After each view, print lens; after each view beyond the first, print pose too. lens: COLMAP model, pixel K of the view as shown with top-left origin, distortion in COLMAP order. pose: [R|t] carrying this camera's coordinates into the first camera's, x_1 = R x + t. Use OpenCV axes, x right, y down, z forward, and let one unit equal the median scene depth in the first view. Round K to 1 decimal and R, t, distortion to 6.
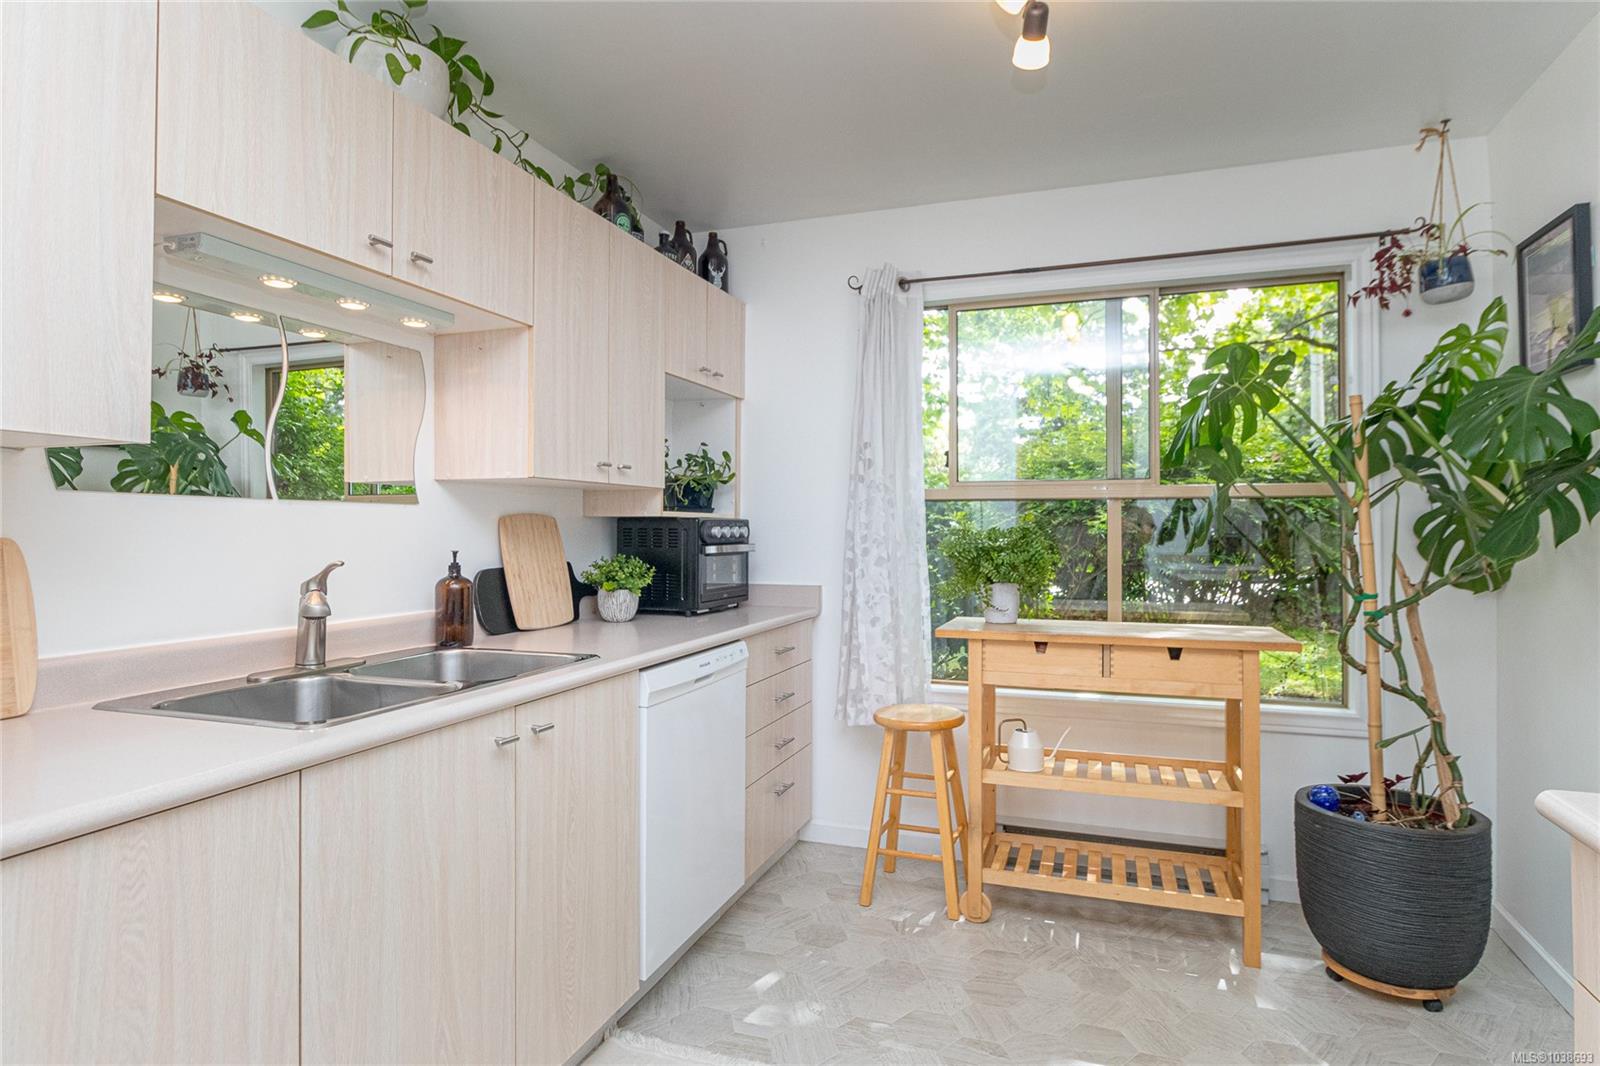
lens RADIAL K [[867.0, 0, 799.4], [0, 867.0, 524.5], [0, 0, 1]] dist [-0.003231, -0.000777]
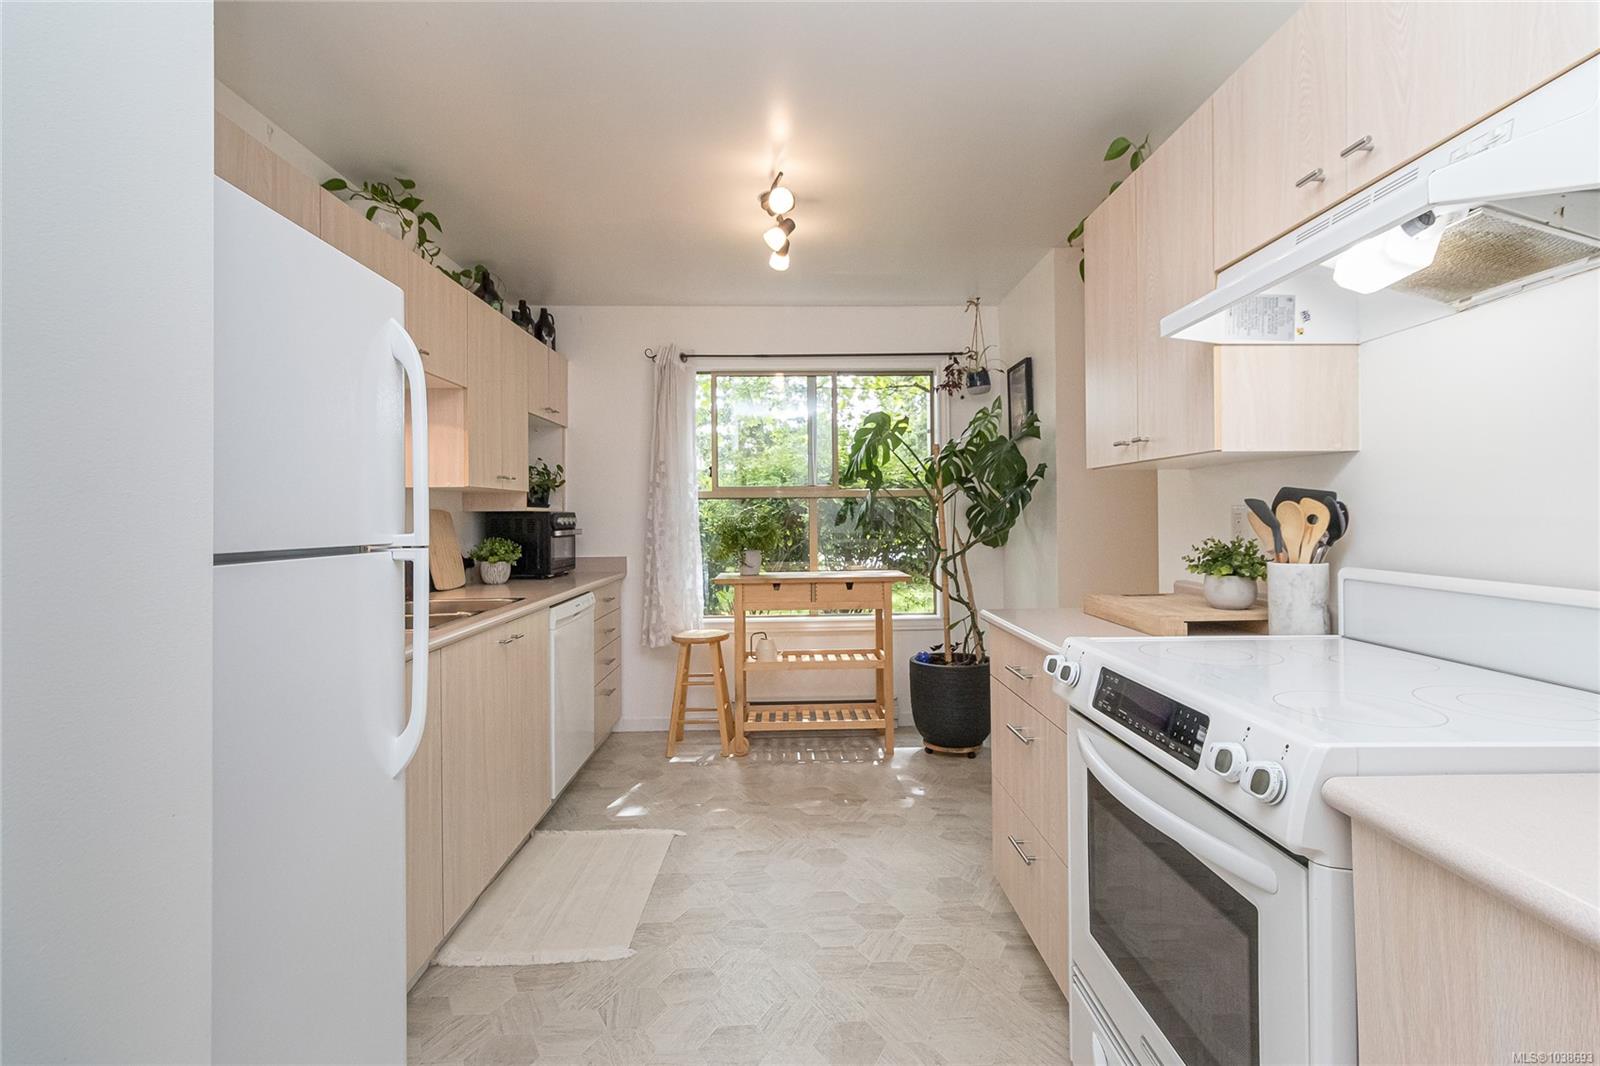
lens RADIAL K [[736.9, 0, 808.1], [0, 736.9, 524.6], [0, 0, 1]] dist [0.000137, 0.000230]
pose [[0.932065, -0.014975, 0.361981, -0.180021], [0.009330, 0.999806, 0.017337, -0.003558], [-0.362171, -0.012782, 0.932024, -0.355050]]
